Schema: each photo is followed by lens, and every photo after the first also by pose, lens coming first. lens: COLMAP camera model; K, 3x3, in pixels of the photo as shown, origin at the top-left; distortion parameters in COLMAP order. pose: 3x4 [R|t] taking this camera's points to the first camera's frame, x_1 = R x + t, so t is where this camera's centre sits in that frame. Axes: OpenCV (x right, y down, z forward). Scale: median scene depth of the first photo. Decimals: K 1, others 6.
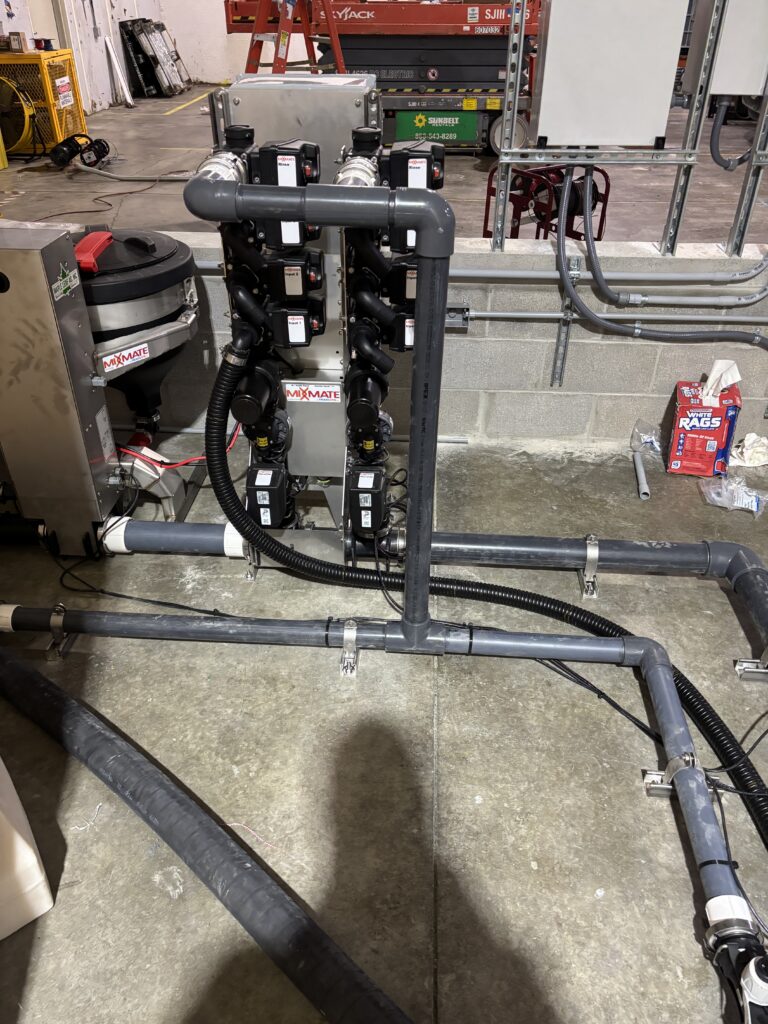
lens RADIAL K [[770.8, 0, 379.7], [0, 770.8, 509.1], [0, 0, 1]] dist [0.011843, 0.002434]
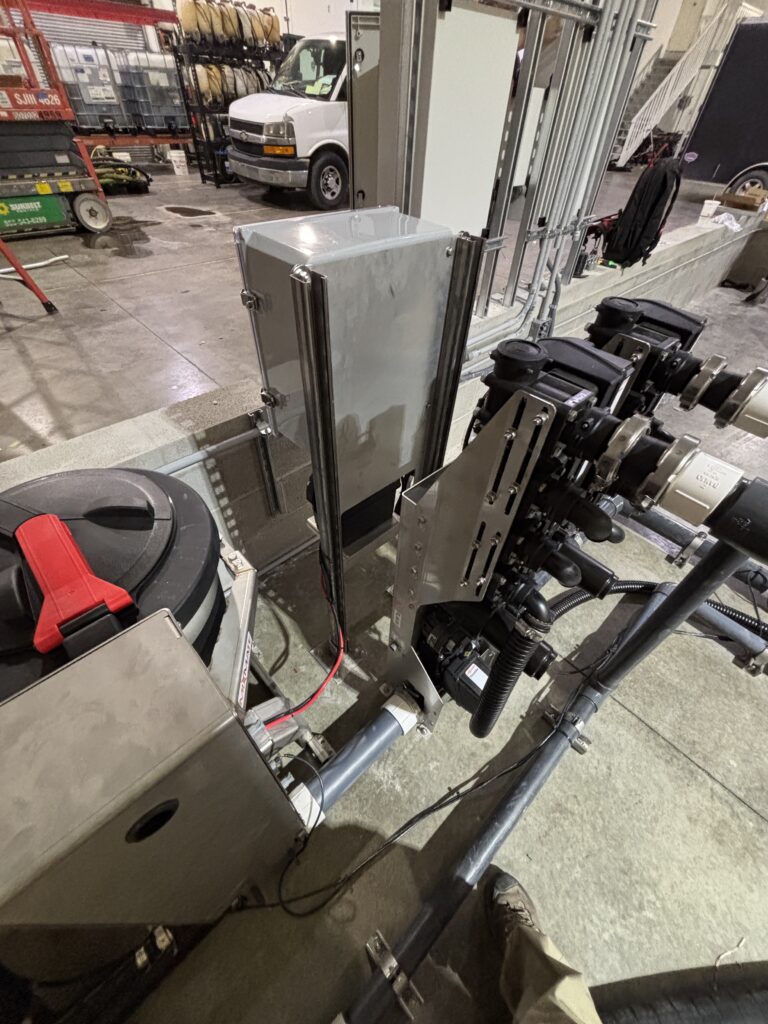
lens RADIAL K [[412.1, 0, 384.4], [0, 412.1, 508.0], [0, 0, 1]] dist [-0.001900, 0.000075]
pose [[0.685294, -0.499779, 0.529710, -0.114412], [0.376188, 0.865733, 0.330136, -0.125539], [-0.623582, -0.026970, 0.781293, 0.192244]]
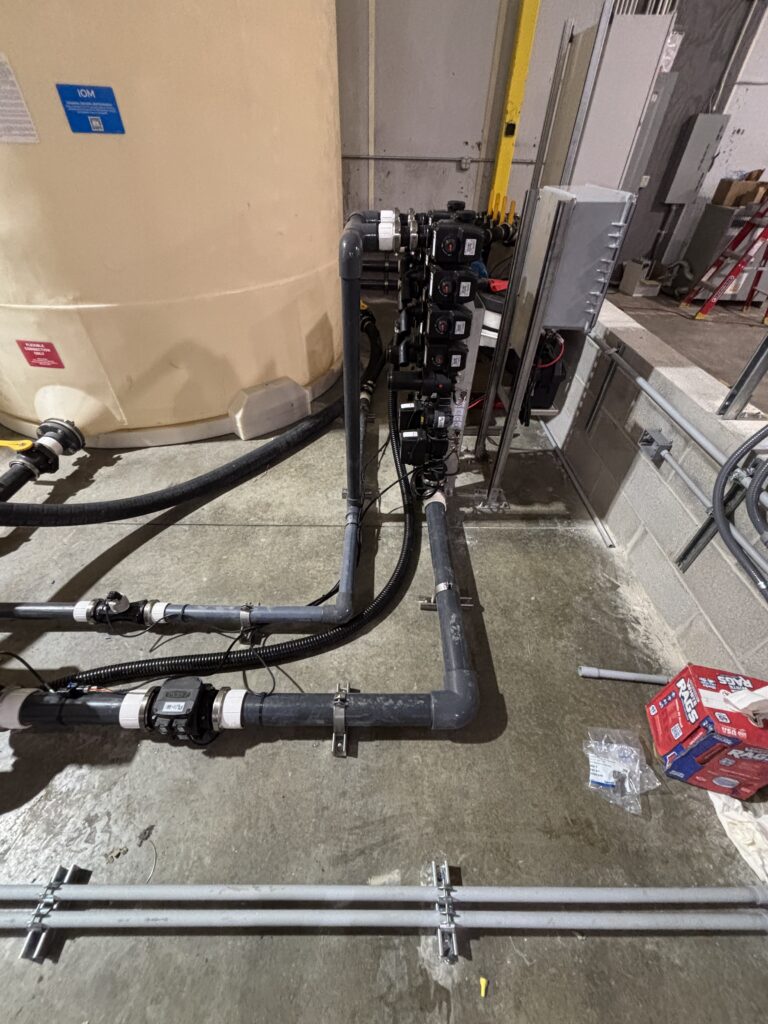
lens RADIAL K [[412.1, 0, 384.4], [0, 412.1, 508.0], [0, 0, 1]] dist [-0.001900, 0.000075]
pose [[0.068138, 0.666232, -0.742625, 0.216792], [-0.576311, 0.633888, 0.515802, -0.104882], [0.814385, 0.392838, 0.427149, 0.177460]]
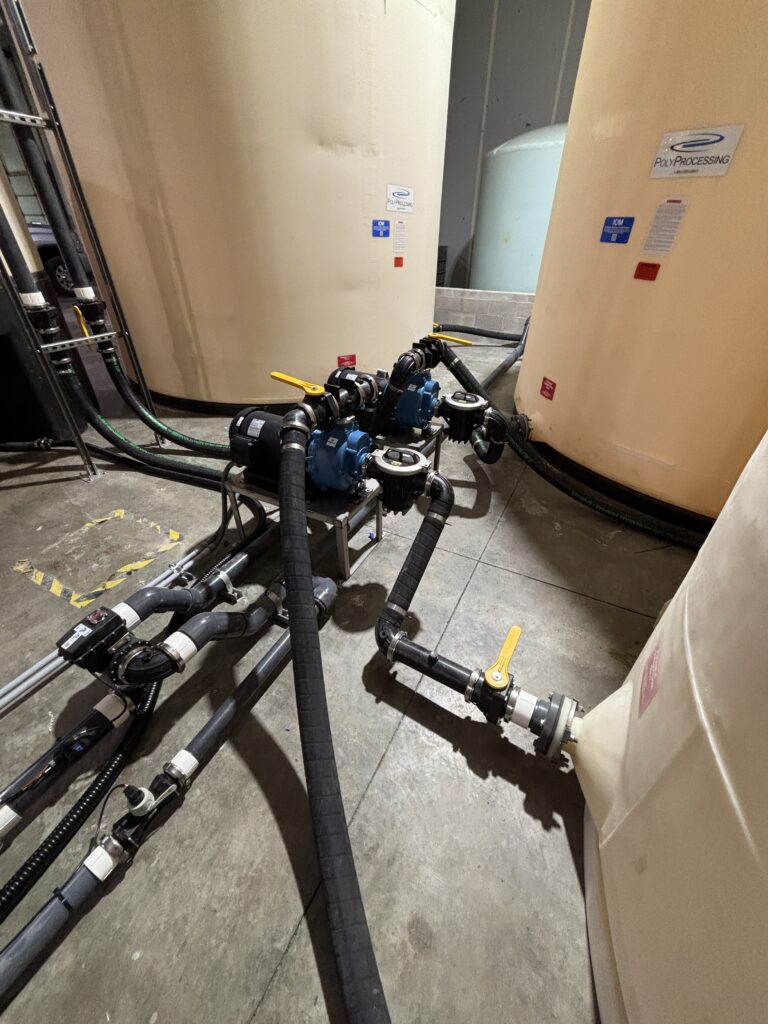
lens RADIAL K [[406.8, 0, 384.6], [0, 406.8, 509.1], [0, 0, 1]] dist [-0.000210, 0.000445]
pose [[-0.913026, -0.238491, 0.330915, -0.027598], [0.219843, 0.395639, 0.891706, -0.062628], [-0.343587, 0.886900, -0.308798, 0.088474]]
